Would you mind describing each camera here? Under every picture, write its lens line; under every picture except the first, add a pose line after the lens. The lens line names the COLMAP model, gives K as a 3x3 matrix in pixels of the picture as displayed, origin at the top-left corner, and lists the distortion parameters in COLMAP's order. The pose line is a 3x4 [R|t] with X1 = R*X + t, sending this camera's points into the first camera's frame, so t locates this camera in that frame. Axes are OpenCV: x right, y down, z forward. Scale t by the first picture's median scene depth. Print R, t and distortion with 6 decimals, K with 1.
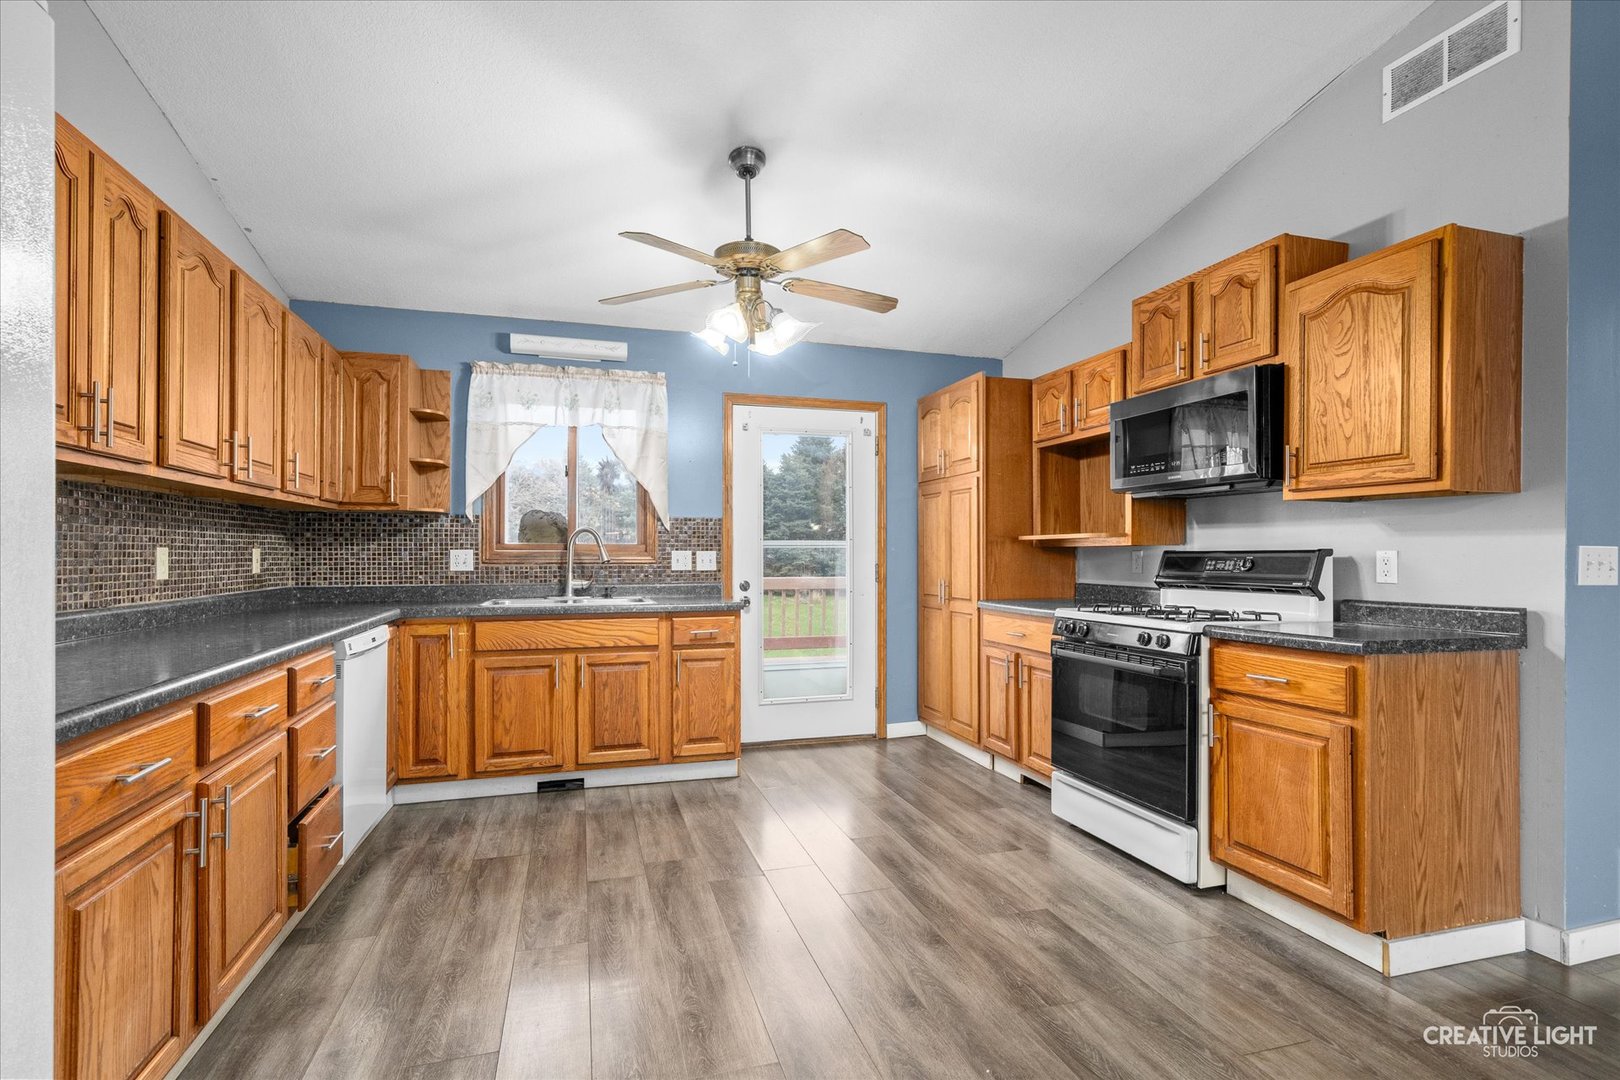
lens RADIAL K [[752.9, 0, 810.0], [0, 752.9, 540.0], [0, 0, 1]] dist [0.001601, 0.000114]
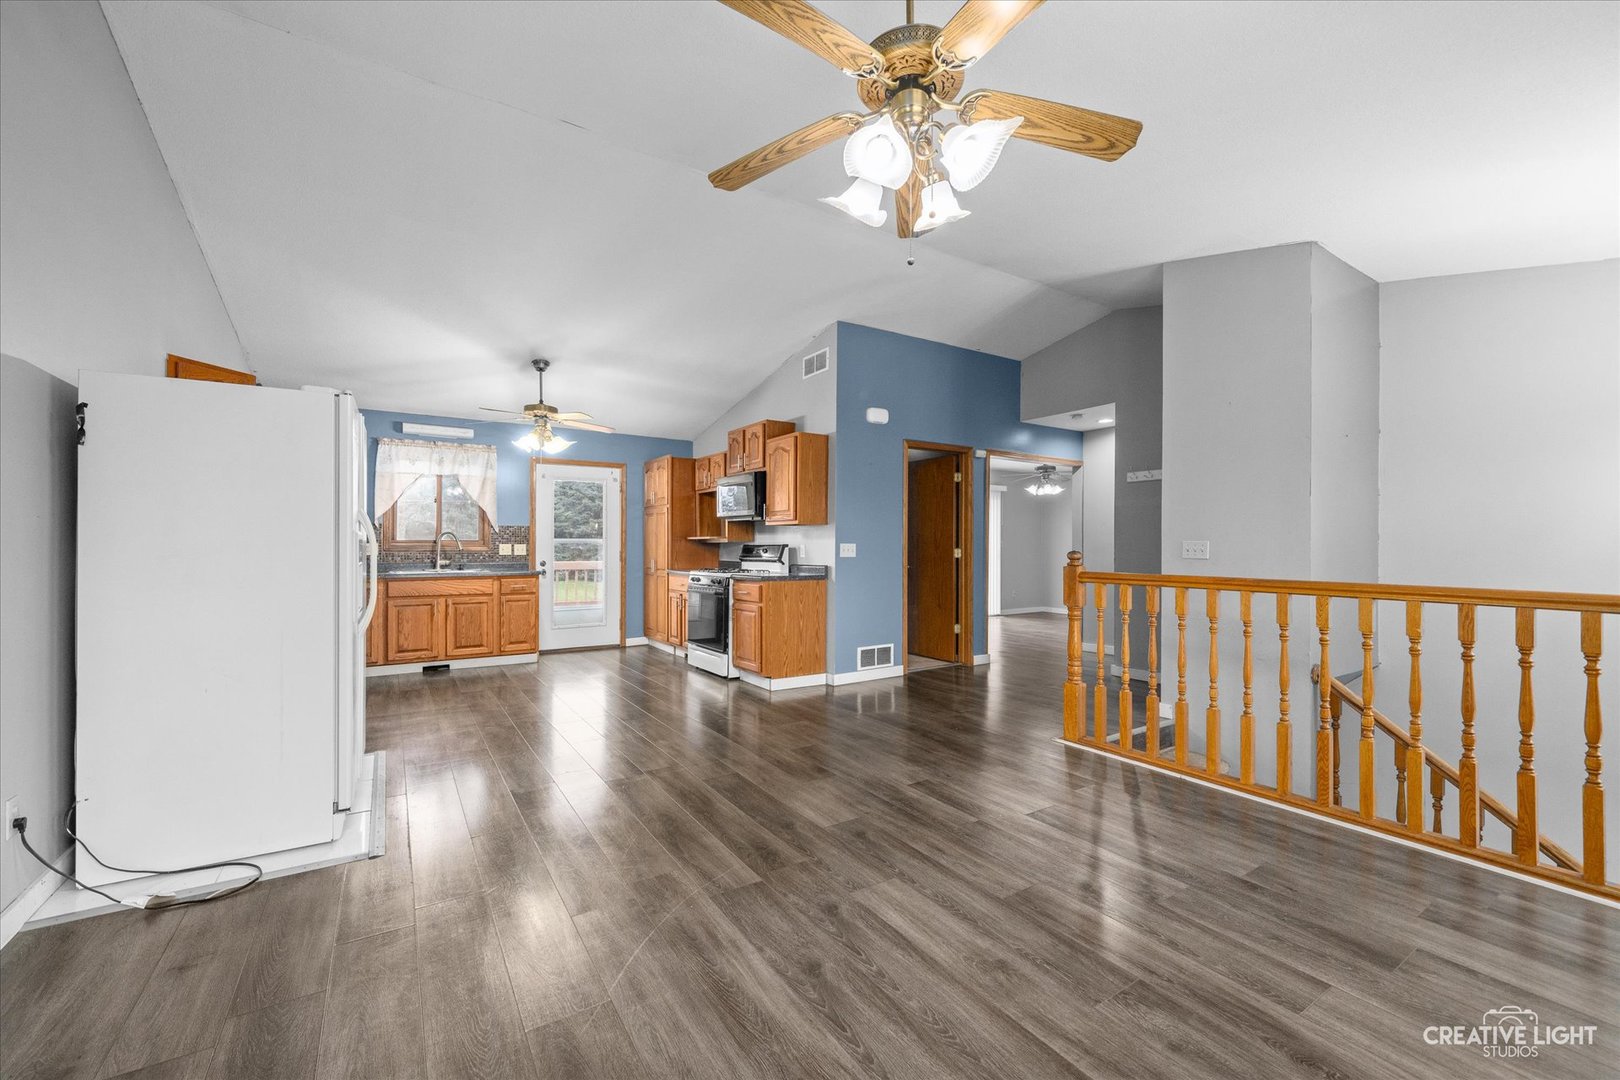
lens RADIAL K [[665.7, 0, 810.0], [0, 665.7, 540.0], [0, 0, 1]] dist [-0.000576, 0.000050]
pose [[0.963665, 0.004305, 0.267079, 0.122286], [-0.006740, 0.999944, 0.008202, -0.015127], [-0.267029, -0.009704, 0.963640, -0.836991]]
